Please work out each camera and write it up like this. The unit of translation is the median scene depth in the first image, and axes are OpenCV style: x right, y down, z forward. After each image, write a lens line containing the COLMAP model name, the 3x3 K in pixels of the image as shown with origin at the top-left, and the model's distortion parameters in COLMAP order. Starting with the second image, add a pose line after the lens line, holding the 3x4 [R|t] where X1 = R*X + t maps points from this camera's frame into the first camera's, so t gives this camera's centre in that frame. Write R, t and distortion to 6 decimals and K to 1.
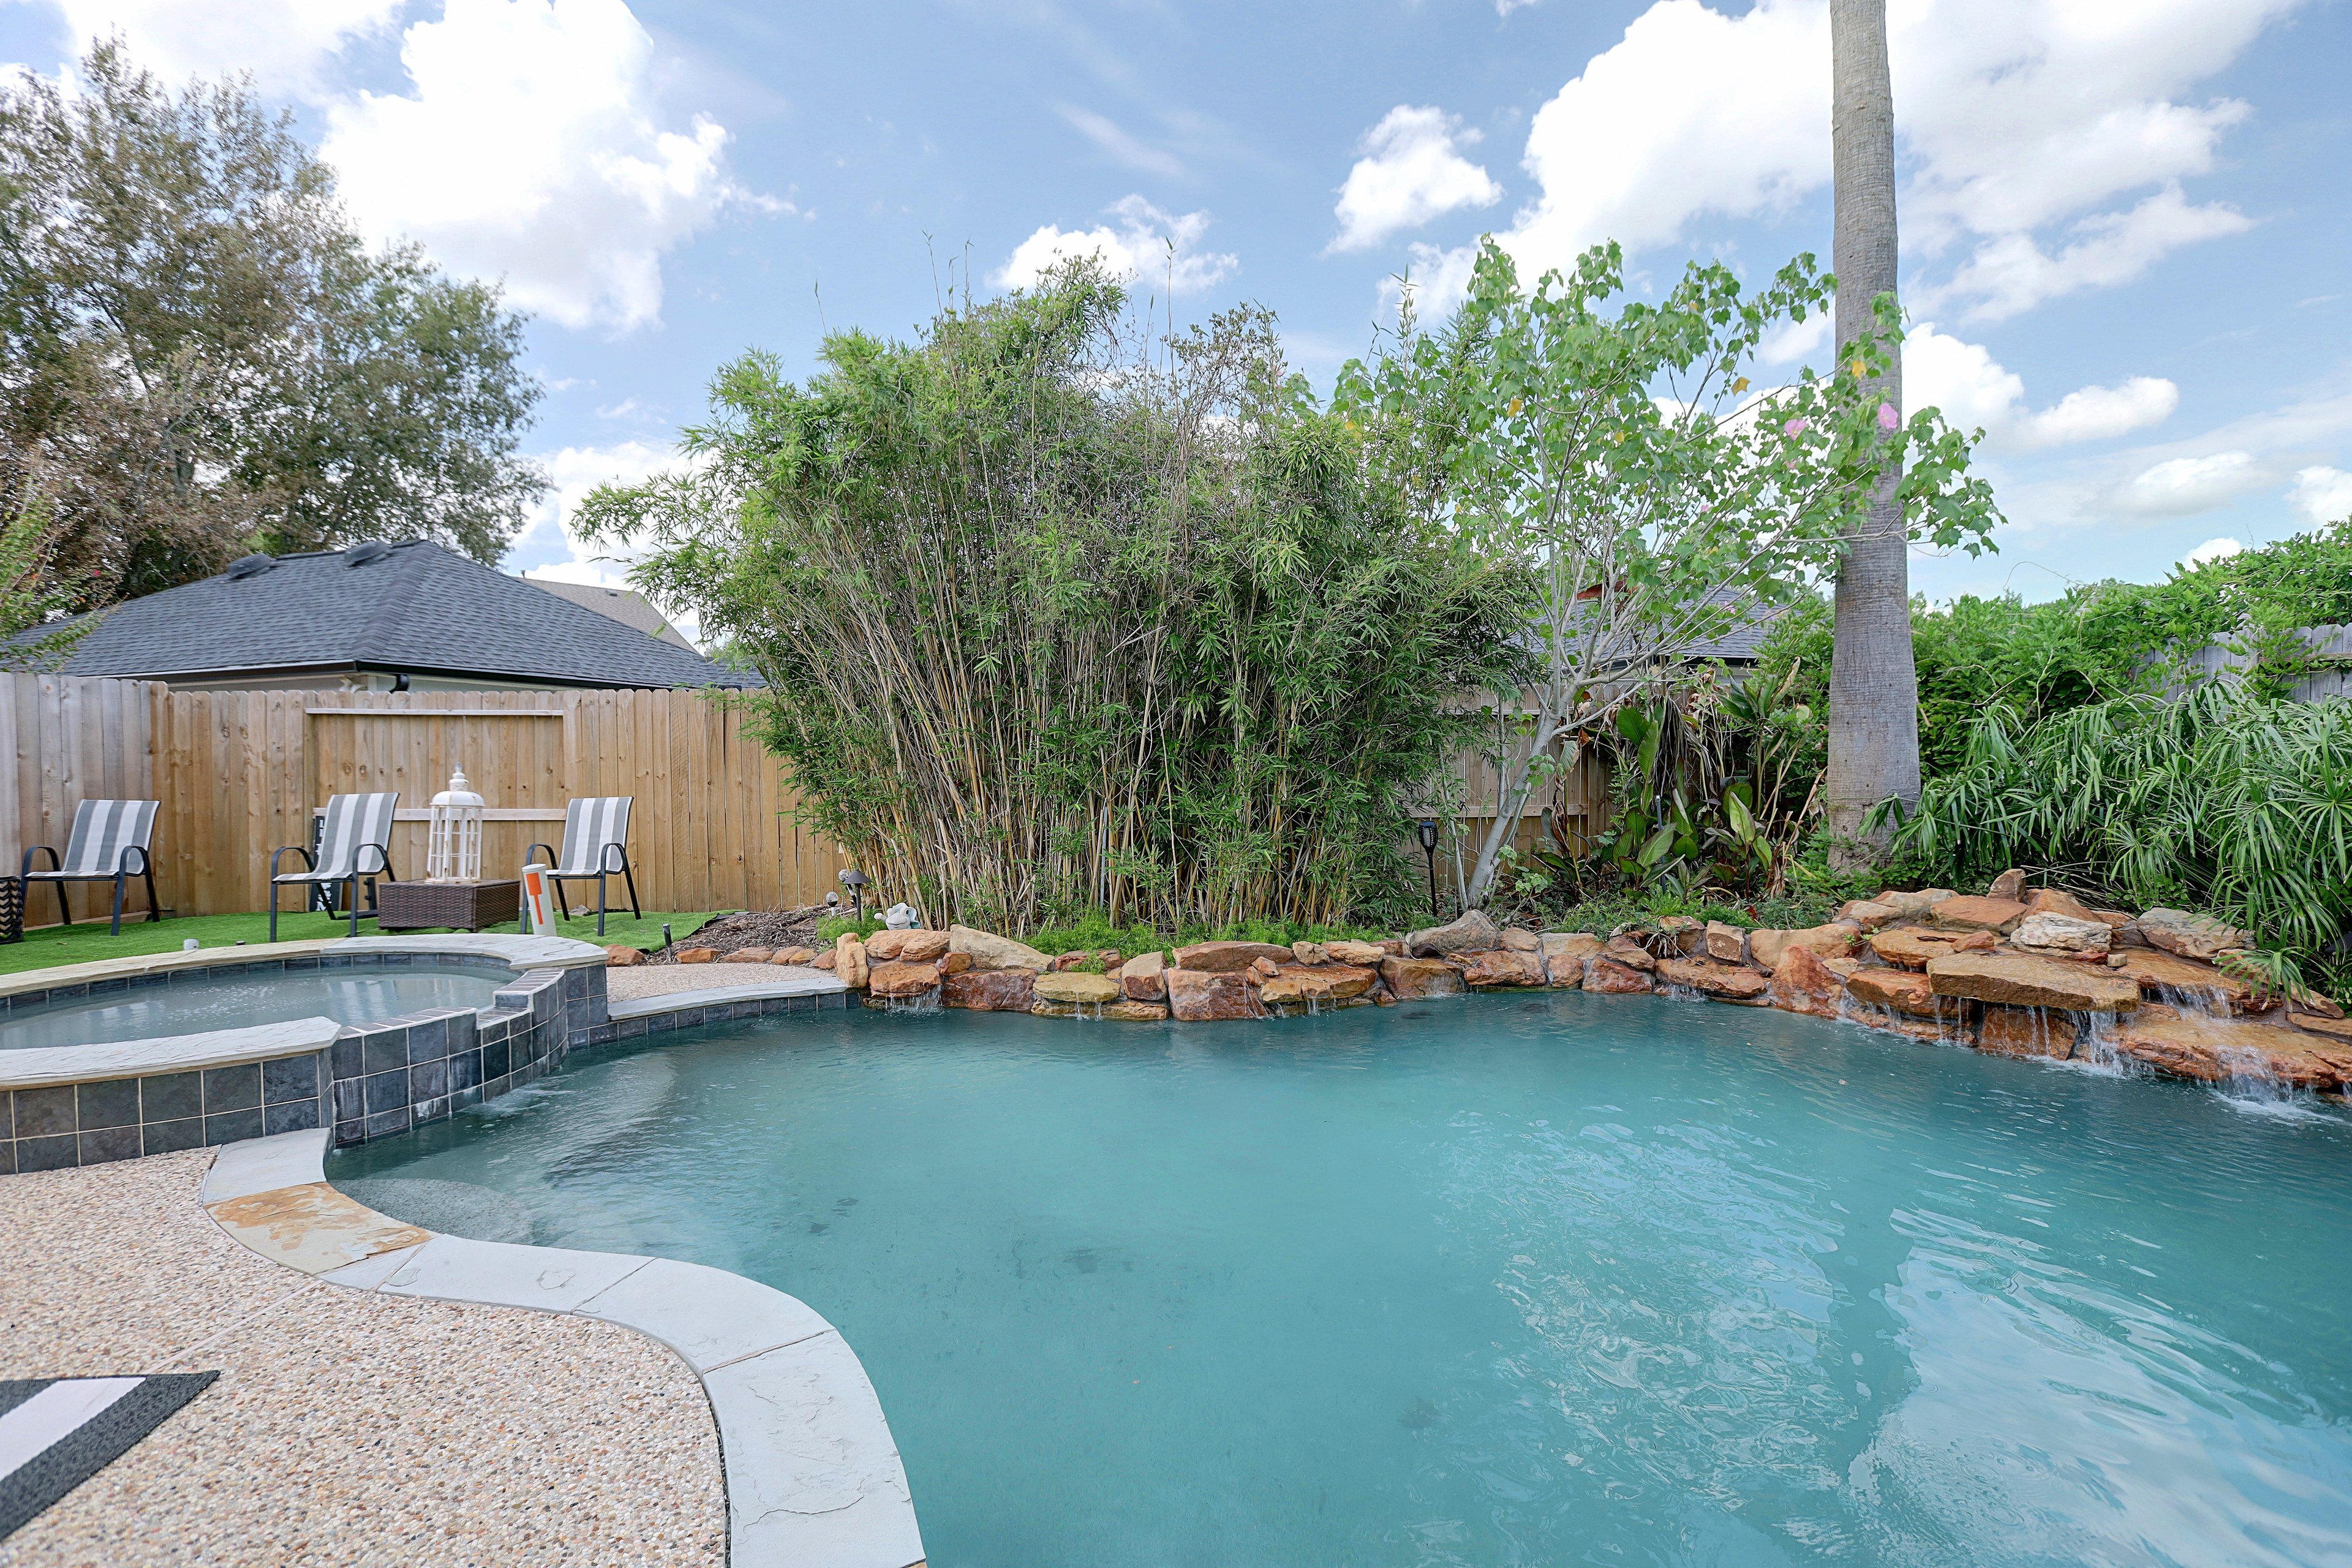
lens RADIAL K [[1143.0, 0, 1180.6], [0, 1143.0, 786.5], [0, 0, 1]] dist [-0.028309, 0.001632]
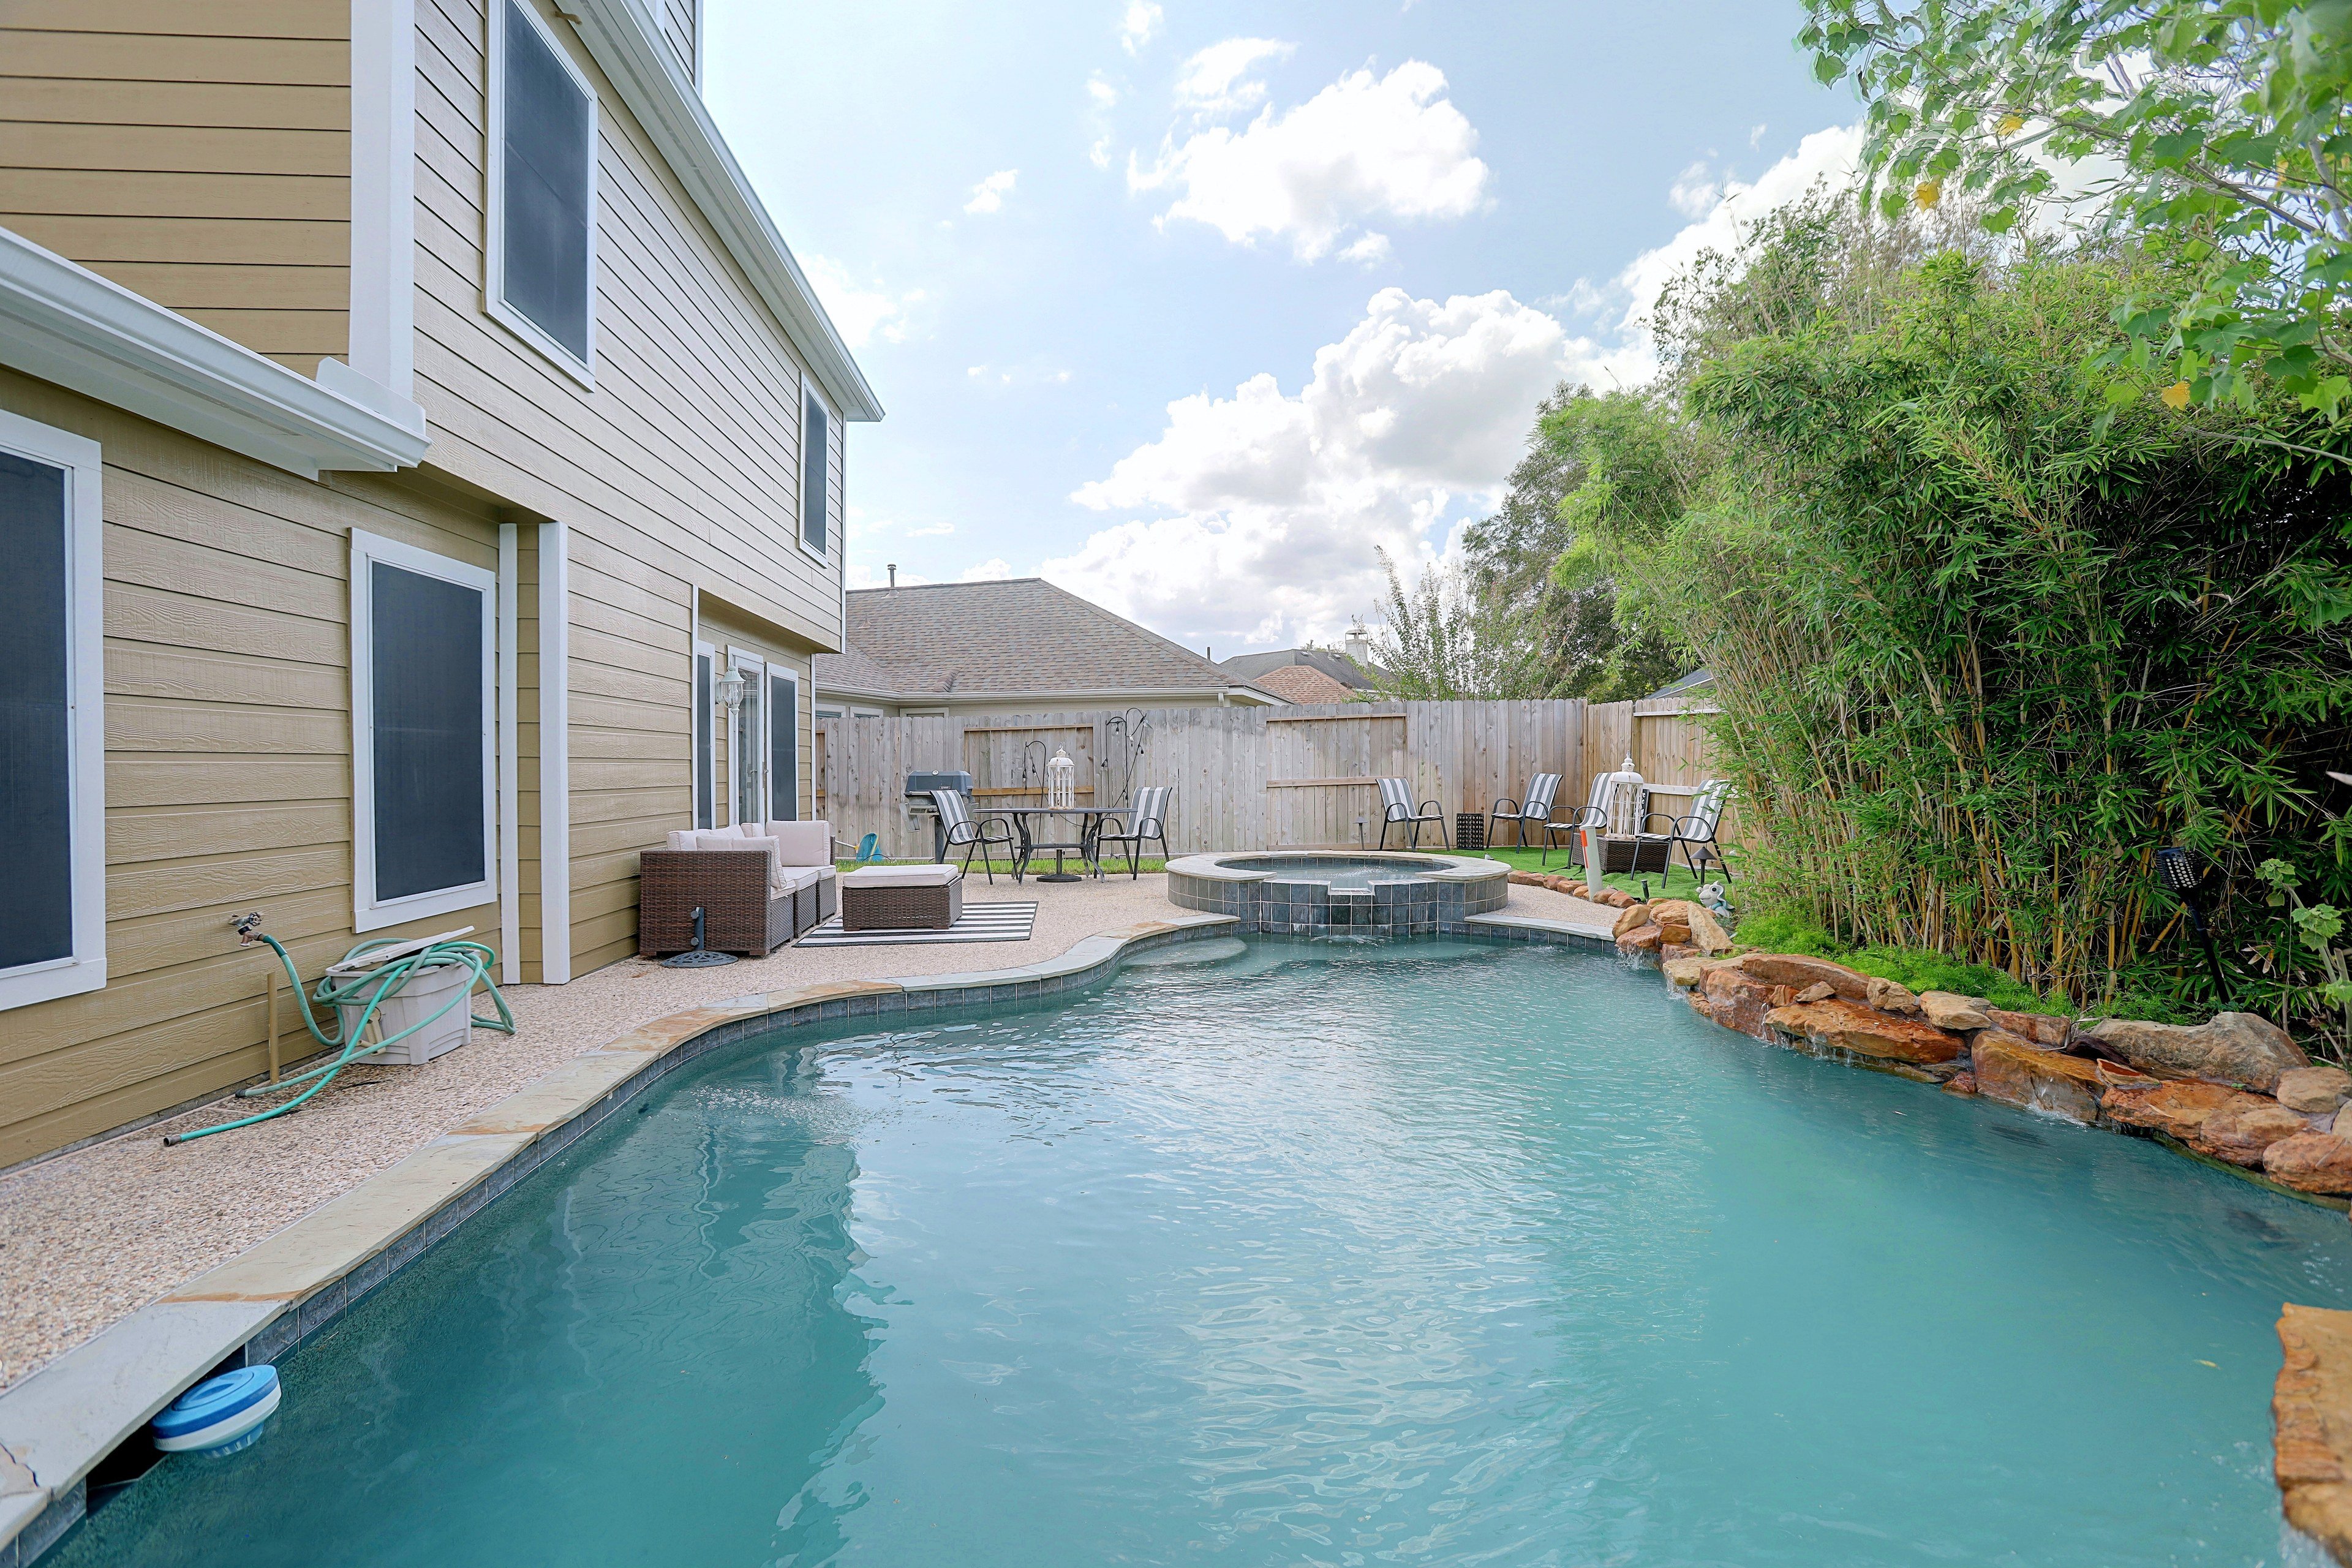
lens RADIAL K [[1143.0, 0, 1180.6], [0, 1143.0, 786.5], [0, 0, 1]] dist [-0.028309, 0.001632]
pose [[-0.028302, 0.018285, -0.999432, 0.756260], [-0.022931, 0.999558, 0.018937, 0.012120], [0.999336, 0.023454, -0.027870, 0.521788]]
